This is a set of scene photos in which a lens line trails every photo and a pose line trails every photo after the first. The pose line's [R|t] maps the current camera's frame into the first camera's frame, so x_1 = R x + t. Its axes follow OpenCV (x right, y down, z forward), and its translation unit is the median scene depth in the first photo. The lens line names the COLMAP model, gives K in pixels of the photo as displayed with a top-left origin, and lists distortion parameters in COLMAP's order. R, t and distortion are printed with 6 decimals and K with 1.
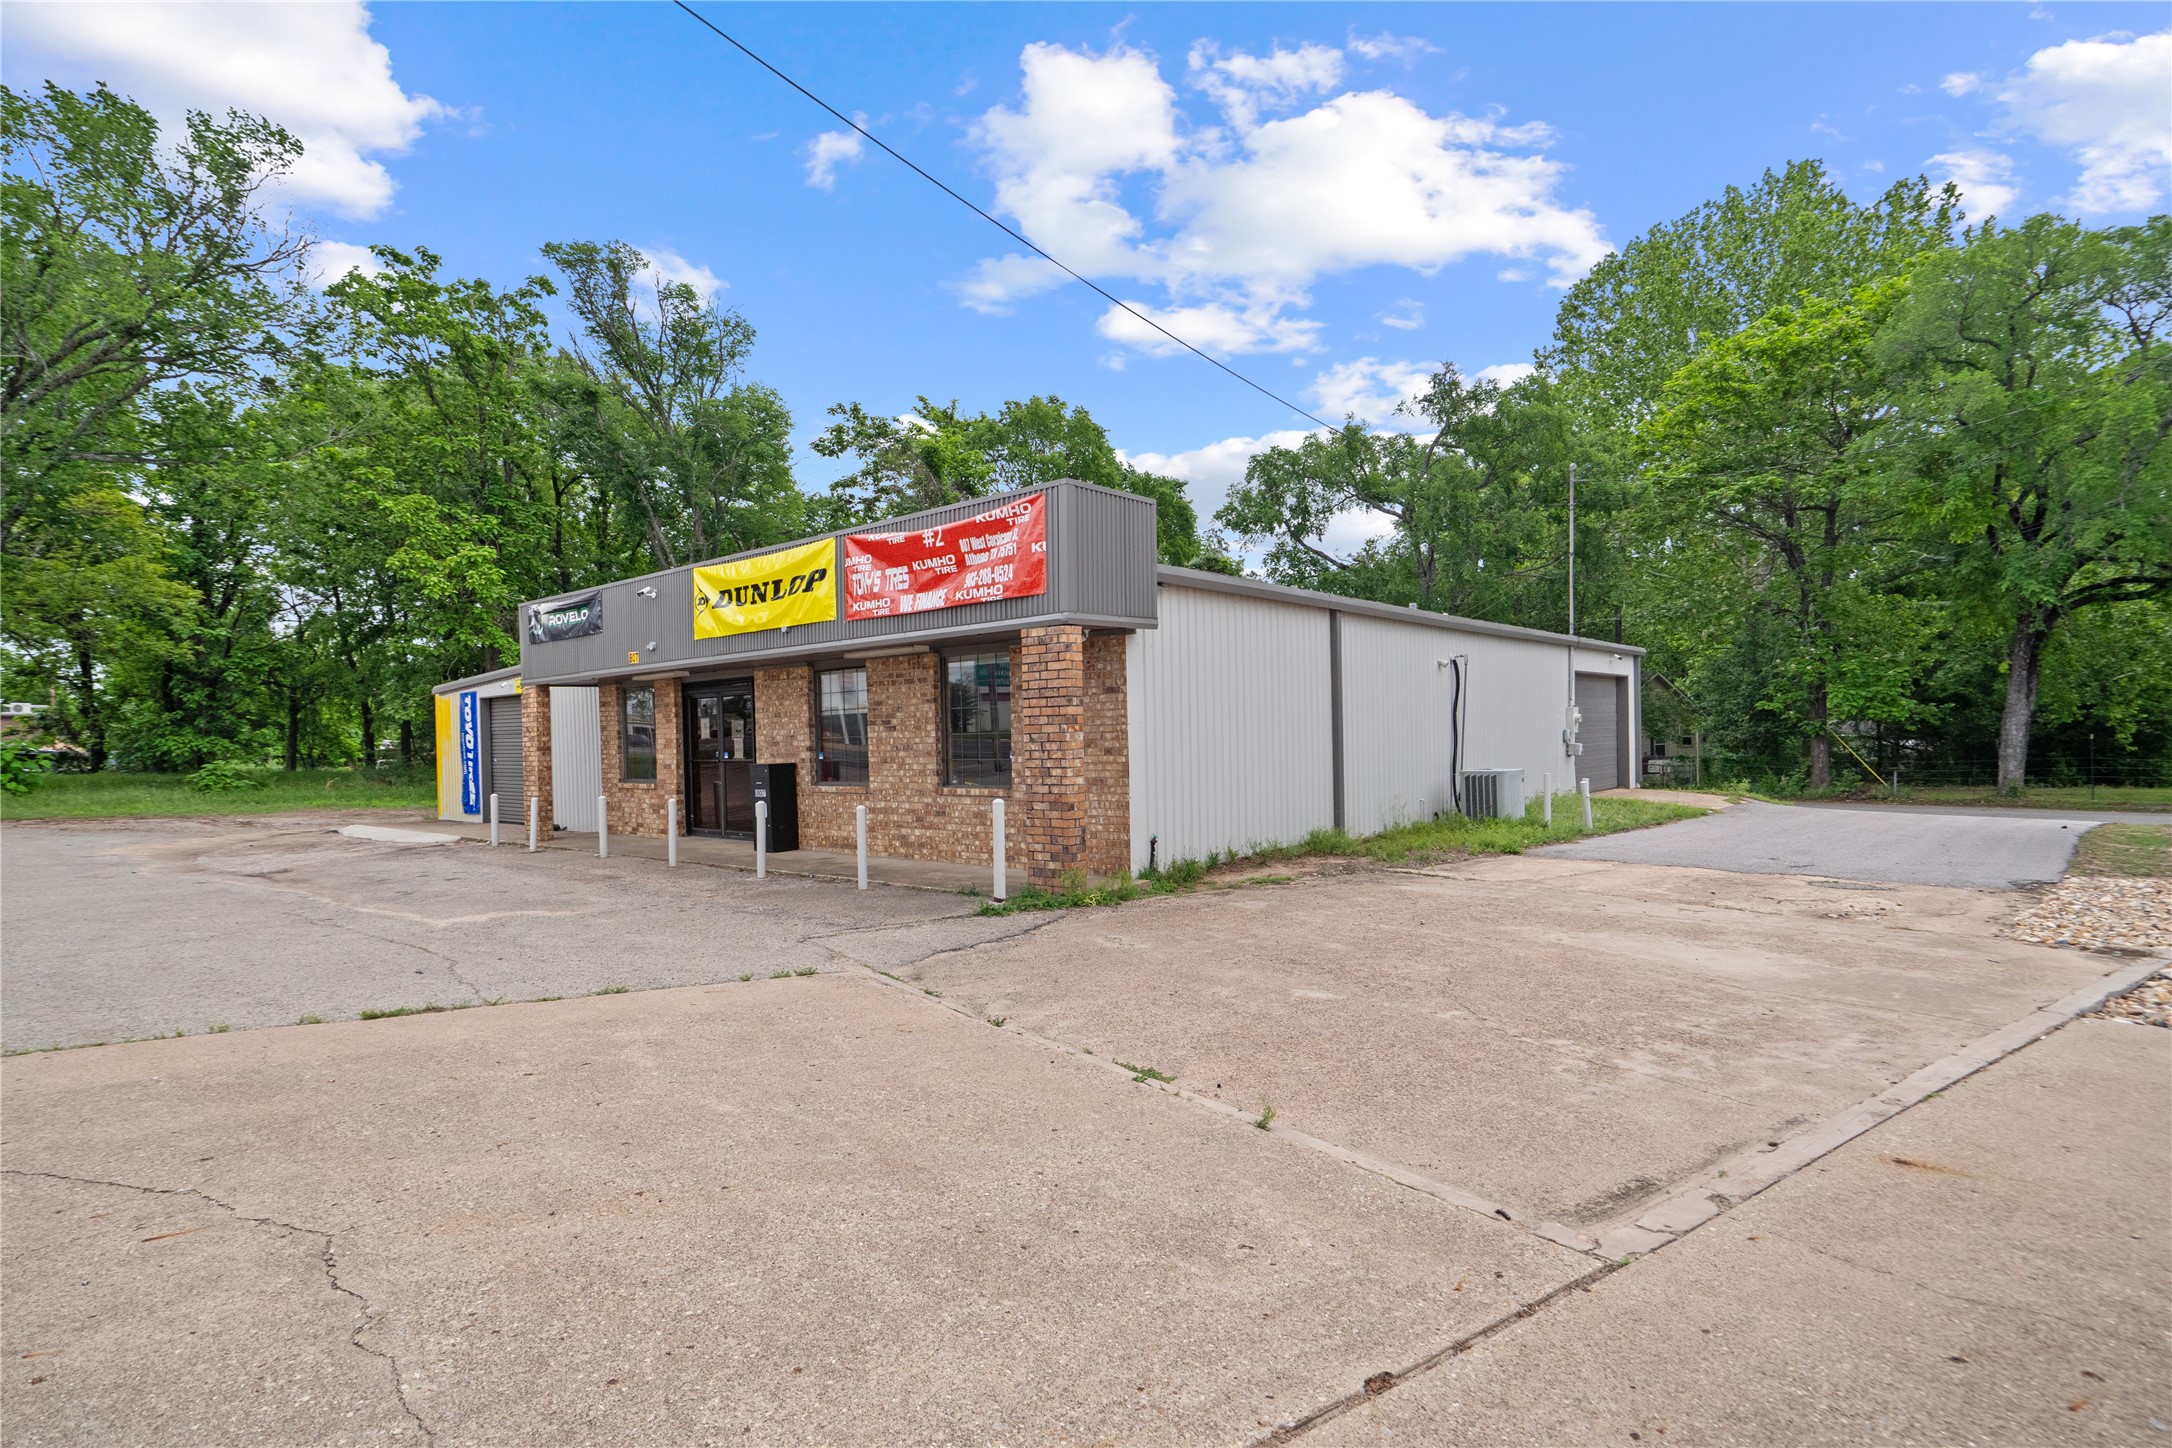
lens RADIAL K [[1094.4, 0, 1080.2], [0, 1094.4, 751.1], [0, 0, 1]] dist [0.001246, 0.000547]
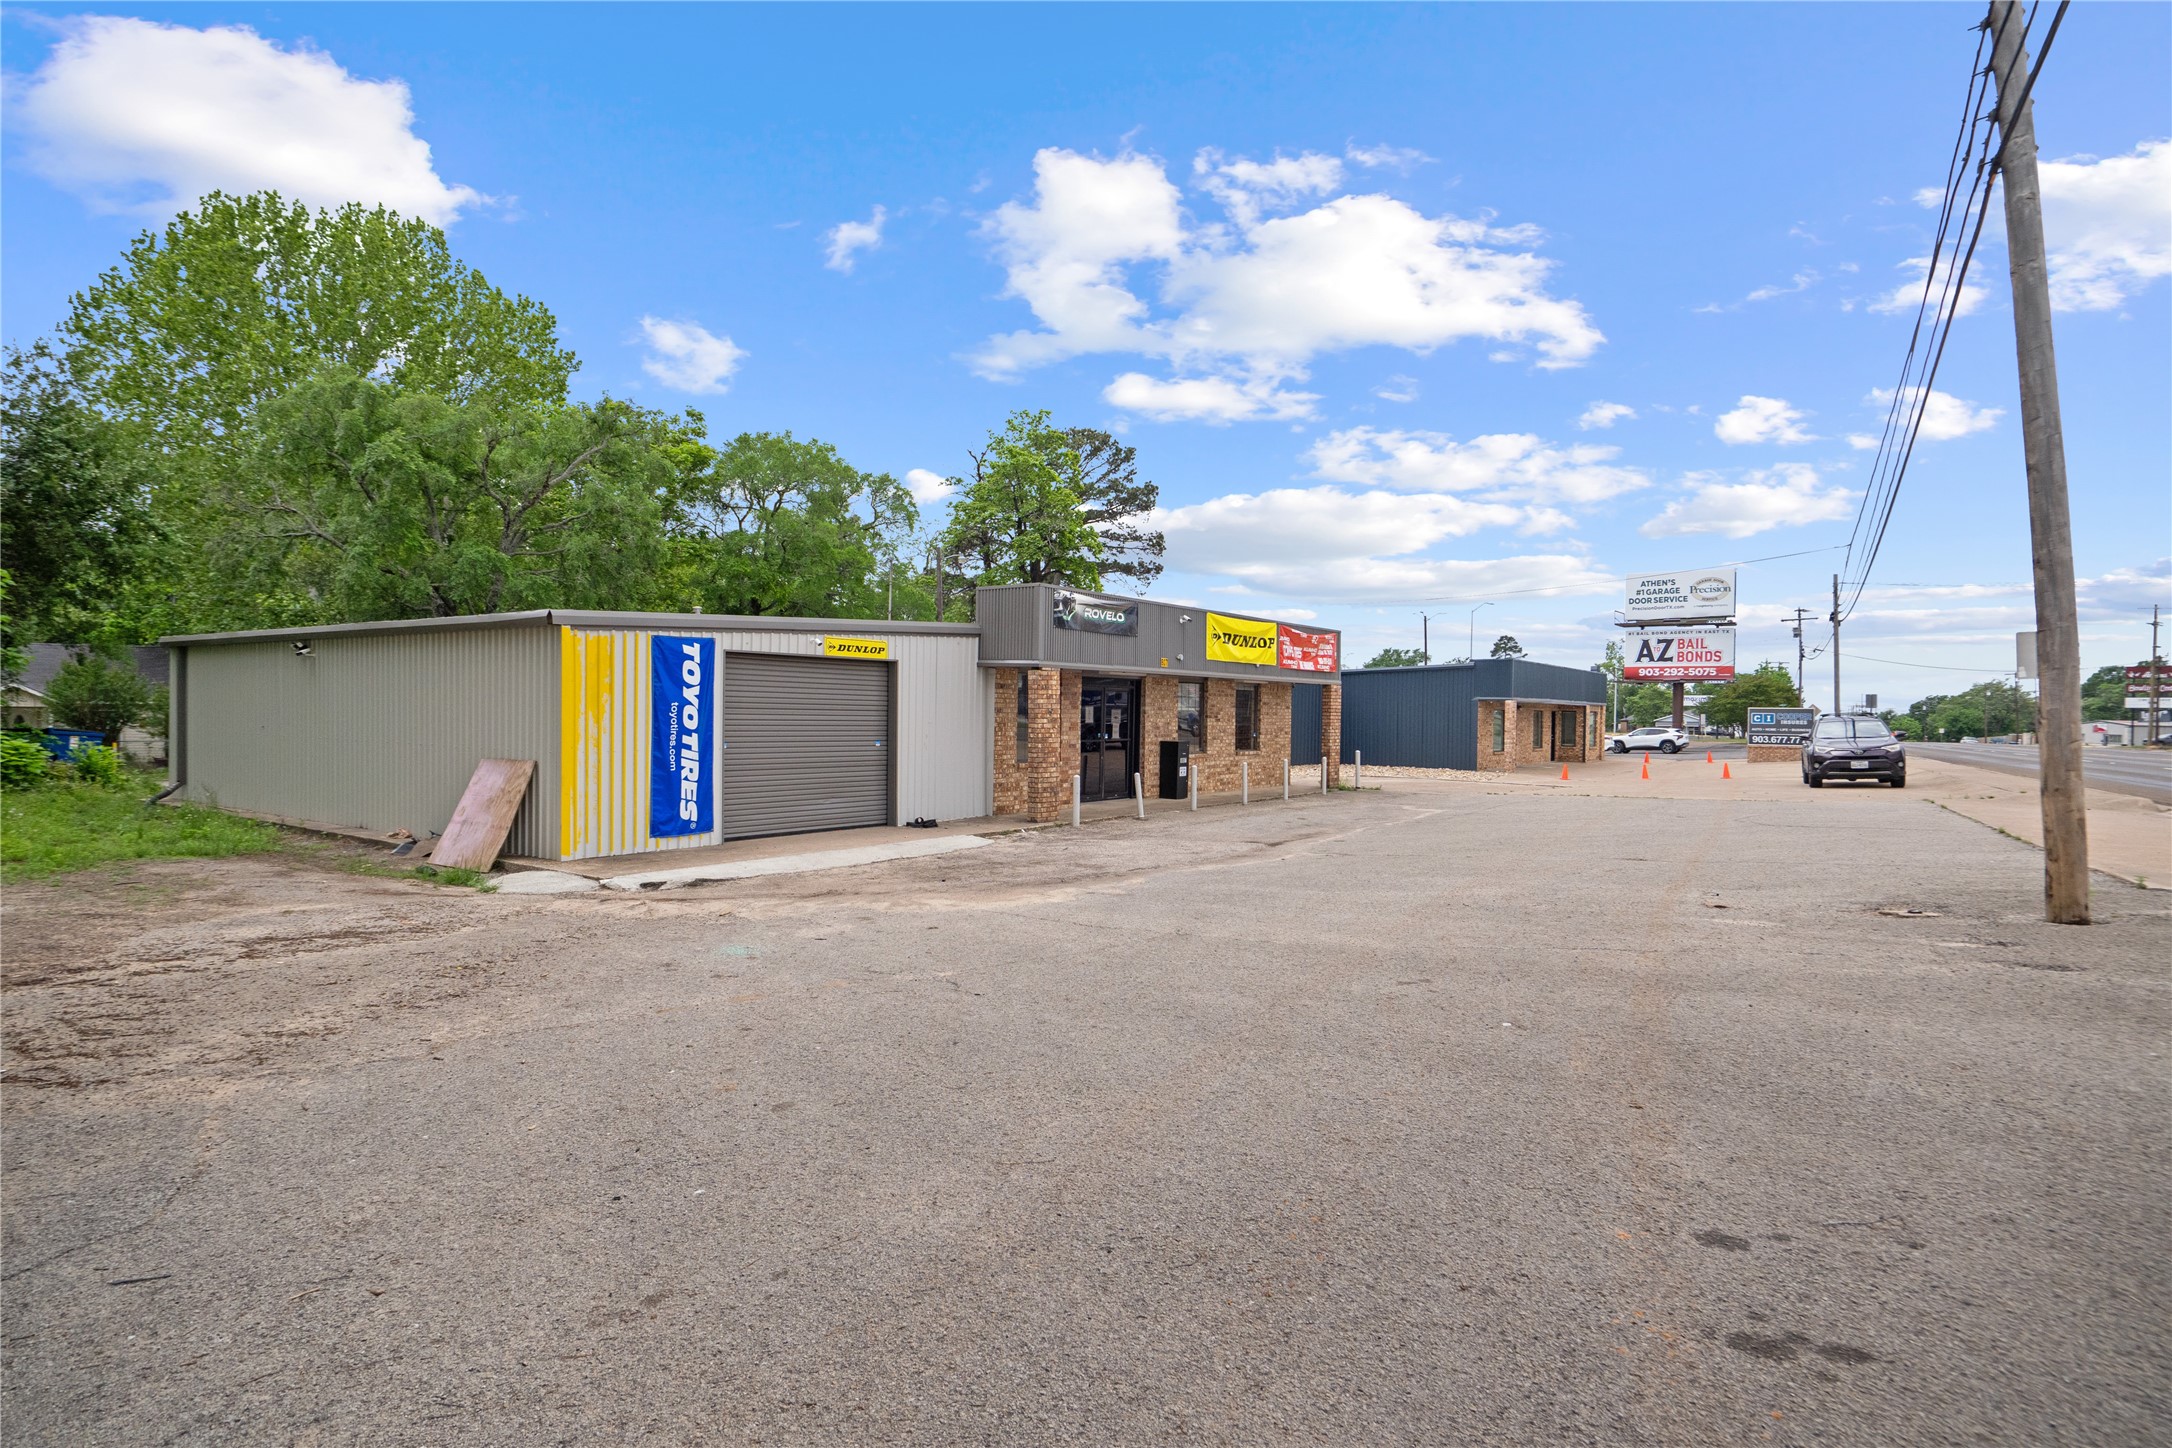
lens RADIAL K [[1148.8, 0, 1086.0], [0, 1148.8, 724.0], [0, 0, 1]] dist [0.004141, 0.000496]
pose [[-0.094667, 0.007130, 0.995483, -1.920730], [-0.000414, 0.999974, -0.007201, -0.000892], [-0.995509, -0.001094, -0.094662, 1.317562]]
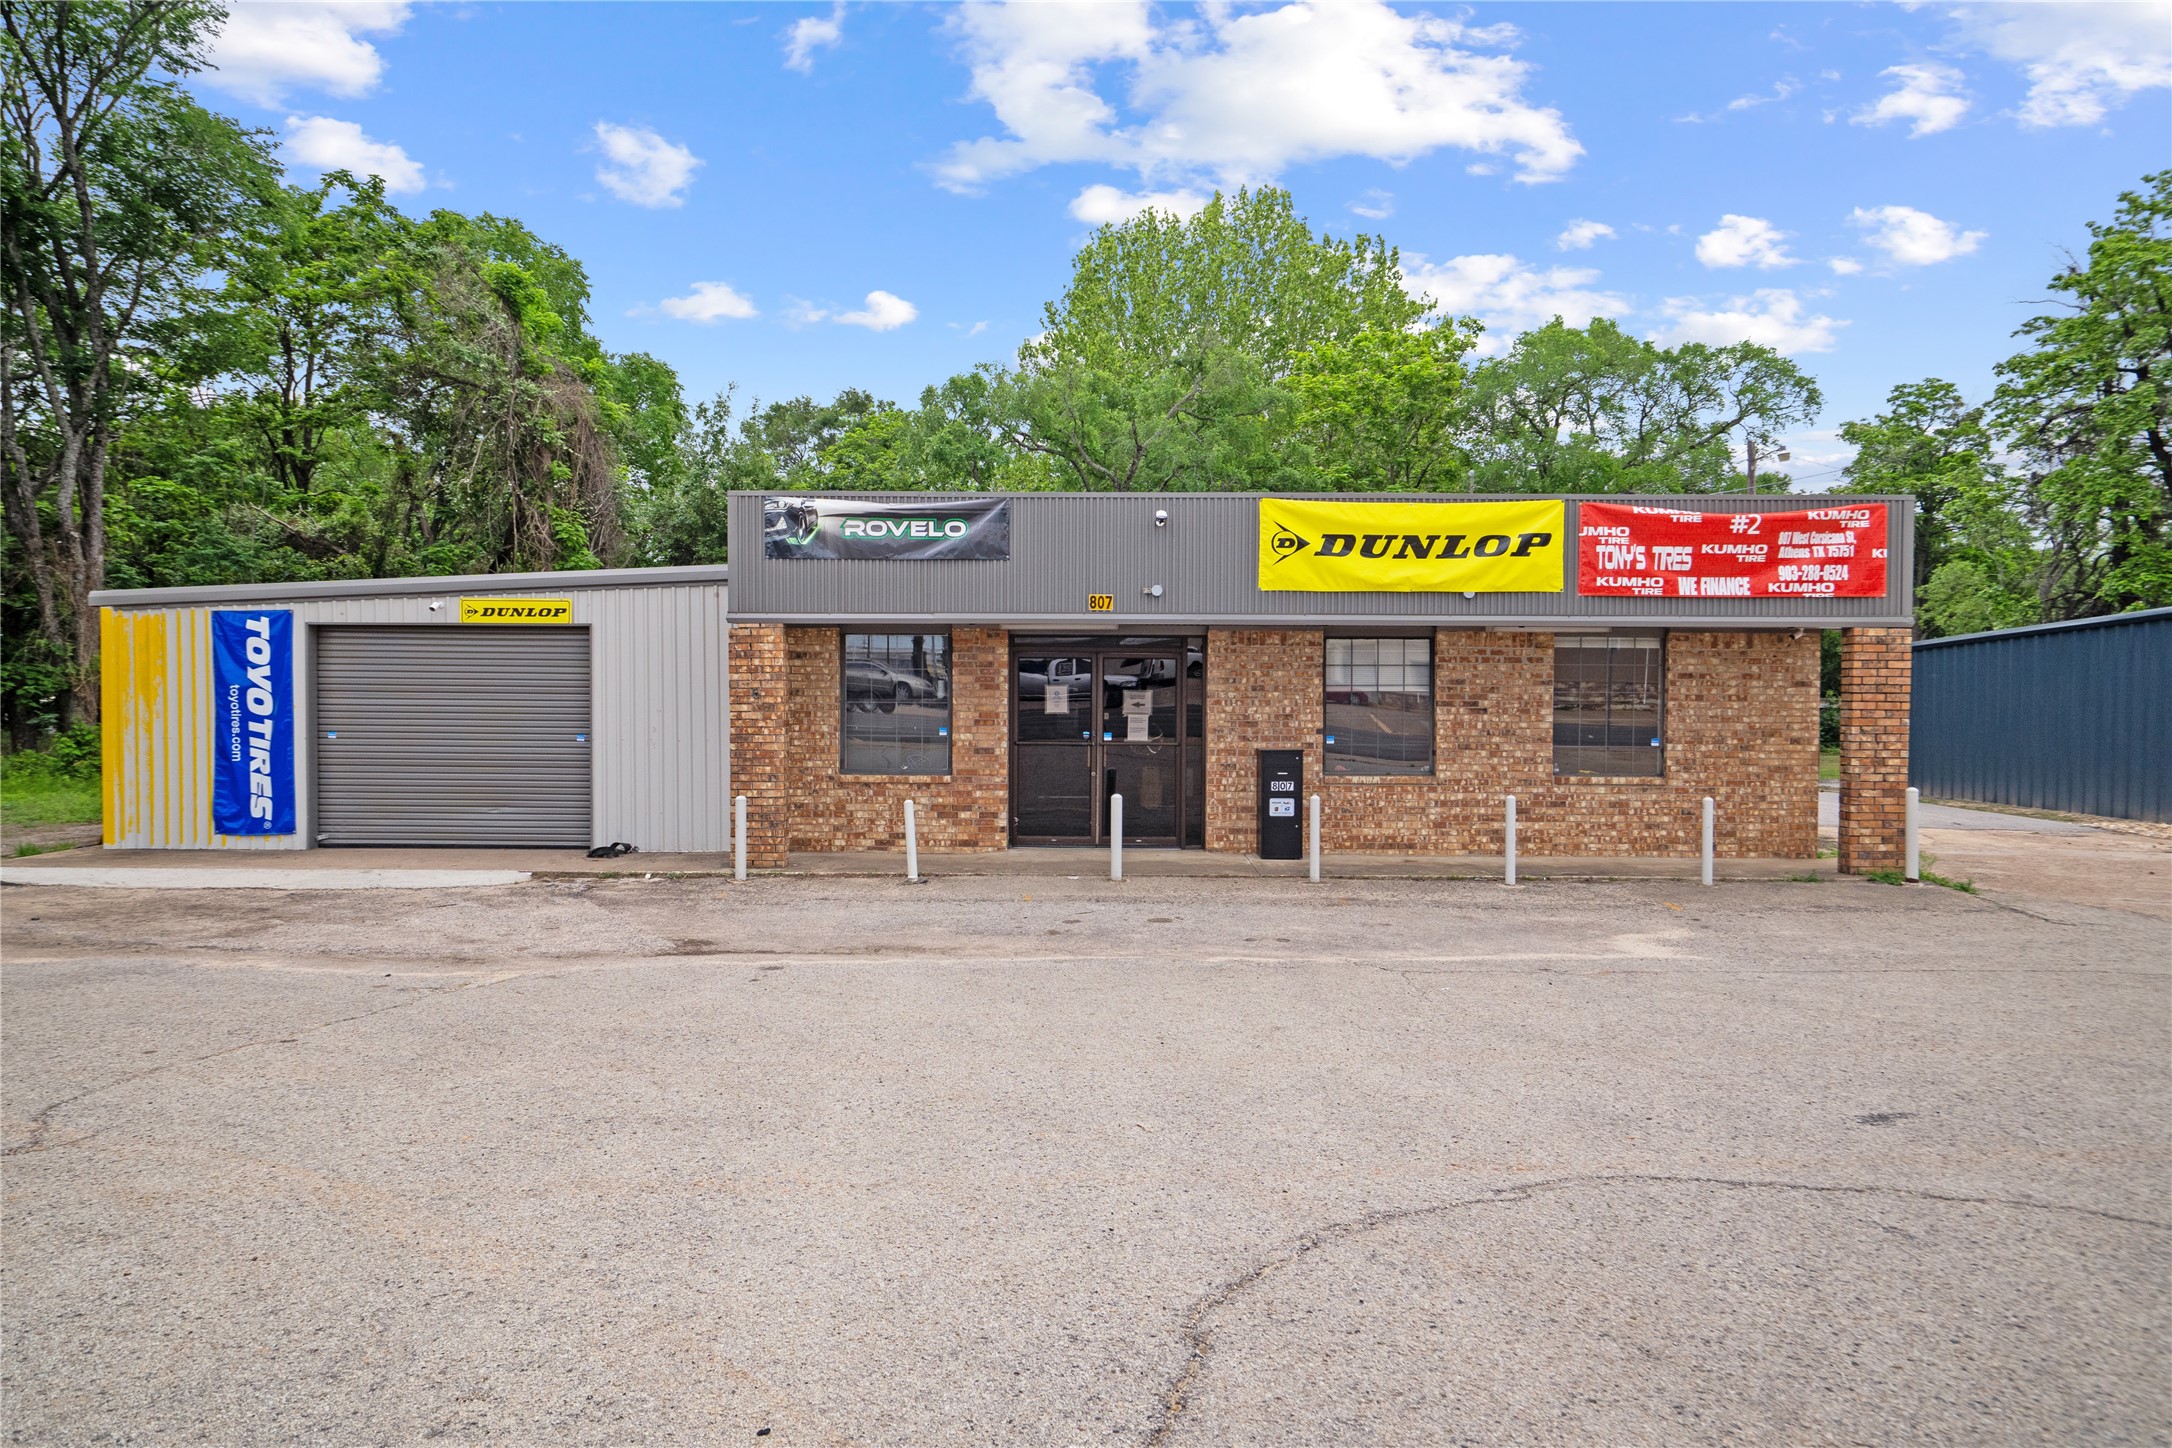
lens RADIAL K [[1310.2, 0, 1086.0], [0, 1310.2, 724.0], [0, 0, 1]] dist [0.005423, -0.000168]
pose [[0.760961, 0.009220, 0.648733, -1.048857], [-0.013629, 0.999906, 0.001775, -0.007086], [-0.648655, -0.010192, 0.761014, 0.372160]]
